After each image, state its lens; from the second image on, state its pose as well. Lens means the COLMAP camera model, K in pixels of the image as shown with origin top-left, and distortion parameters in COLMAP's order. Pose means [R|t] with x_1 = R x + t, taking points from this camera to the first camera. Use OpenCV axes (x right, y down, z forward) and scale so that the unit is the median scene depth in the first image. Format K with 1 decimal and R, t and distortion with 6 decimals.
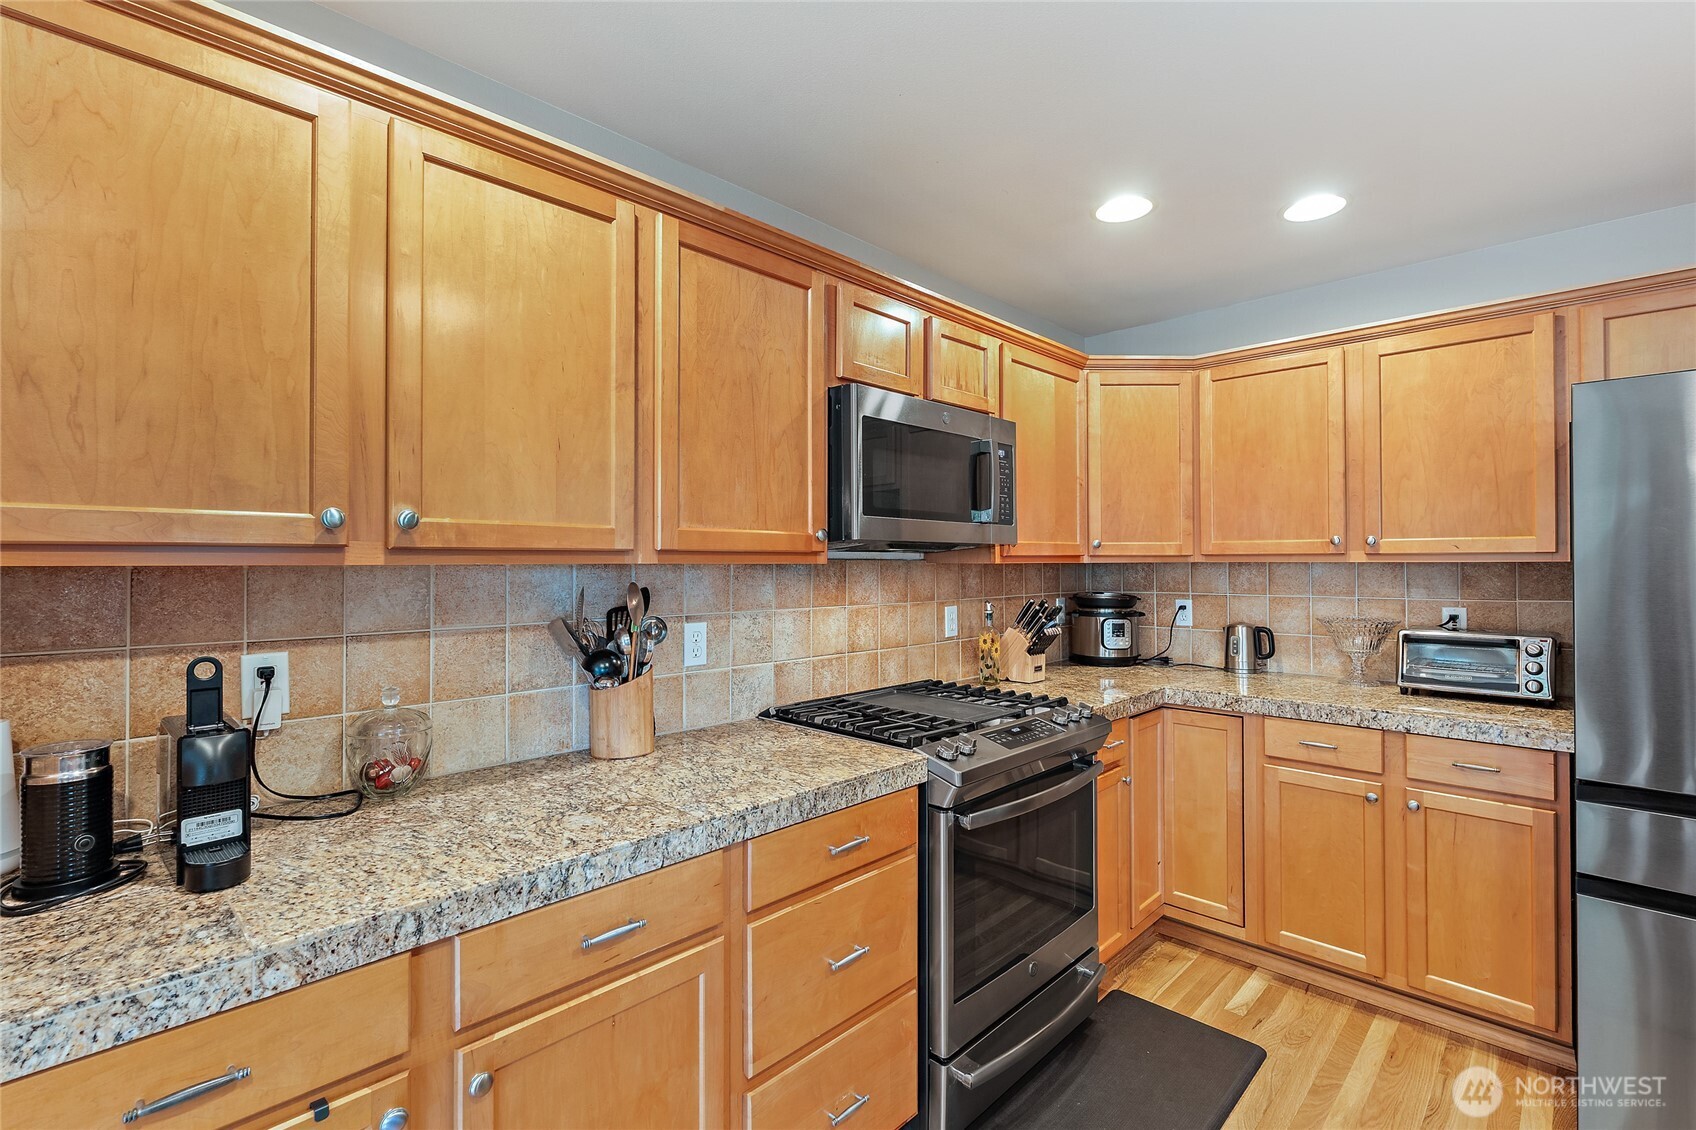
lens RADIAL K [[760.3, 0, 852.8], [0, 760.3, 555.8], [0, 0, 1]] dist [-0.006082, 0.000923]
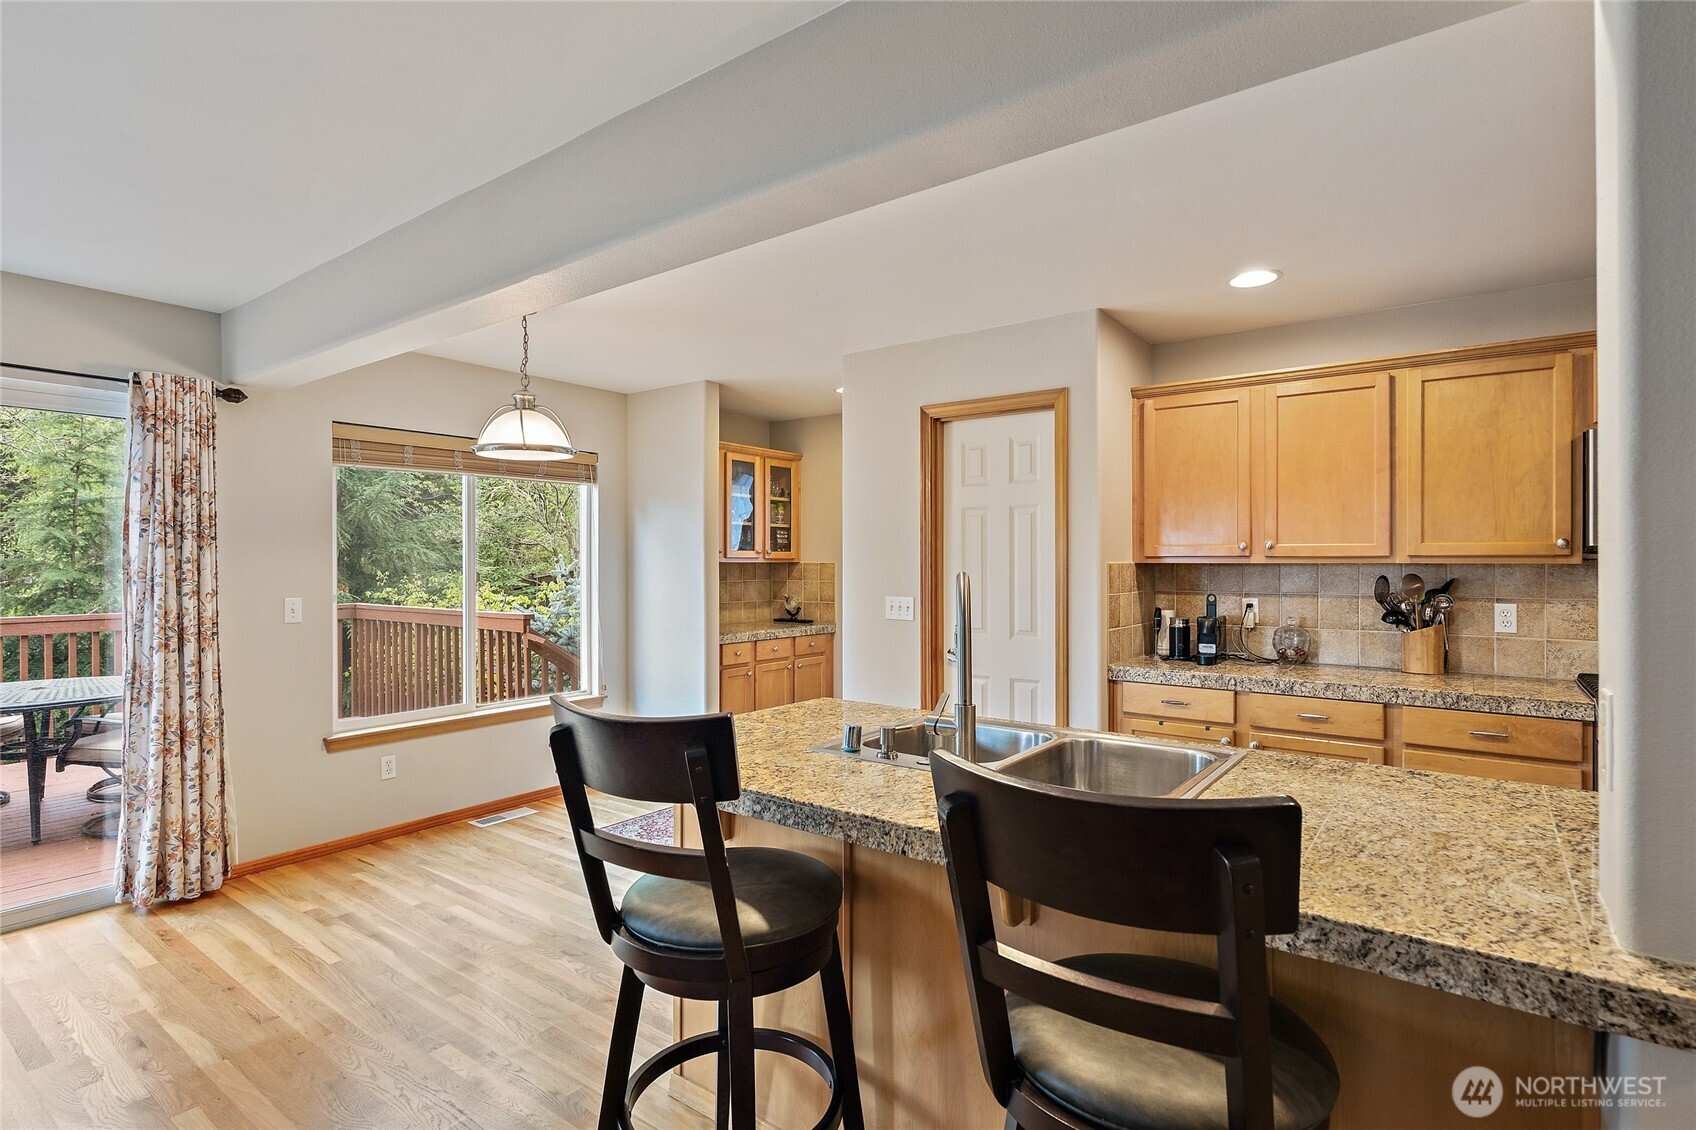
lens RADIAL K [[839.2, 0, 846.9], [0, 839.2, 553.1], [0, 0, 1]] dist [-0.011729, 0.003523]
pose [[0.125191, -0.007949, -0.992101, 1.107337], [0.007842, 0.999945, -0.007023, -0.007030], [0.992102, -0.006901, 0.125246, -0.412386]]
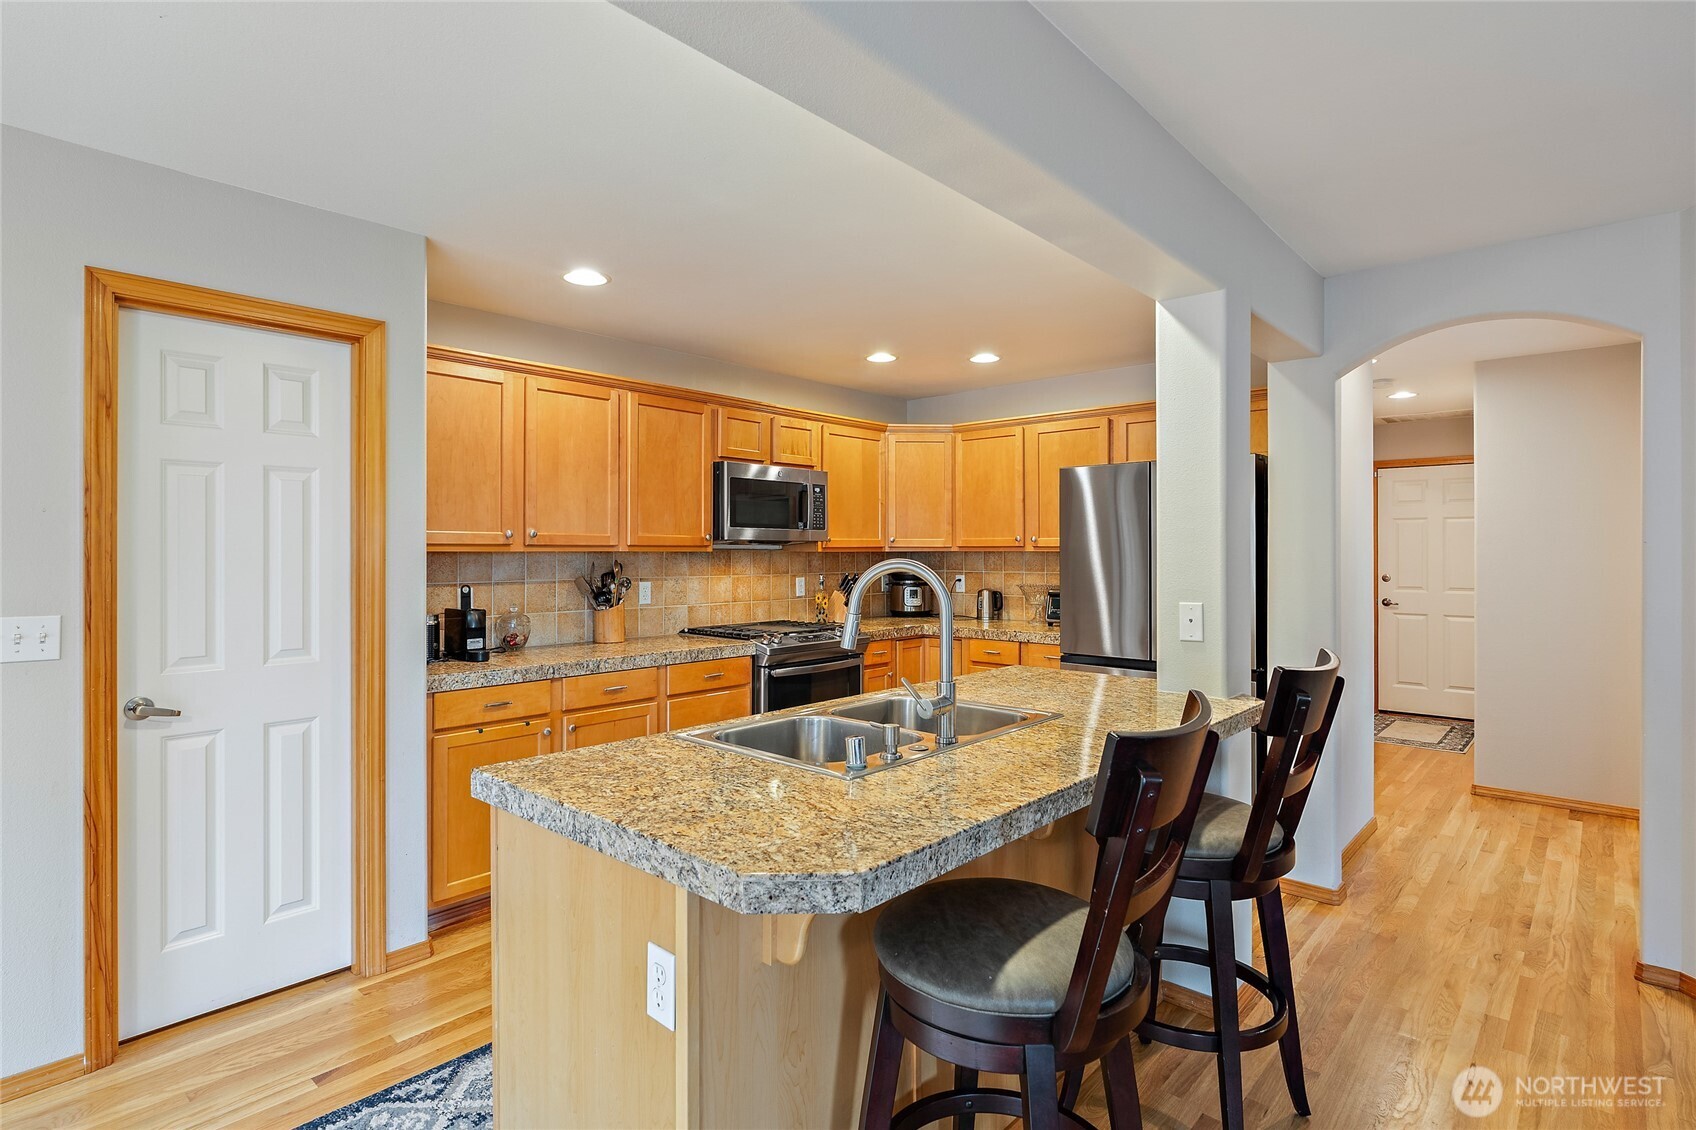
lens RADIAL K [[839.2, 0, 855.1], [0, 839.2, 545.1], [0, 0, 1]] dist [-0.011729, 0.003523]
pose [[0.998880, 0.002220, 0.047265, 0.203556], [-0.002289, 0.999996, 0.001407, -0.008728], [-0.047262, -0.001514, 0.998881, -1.041681]]
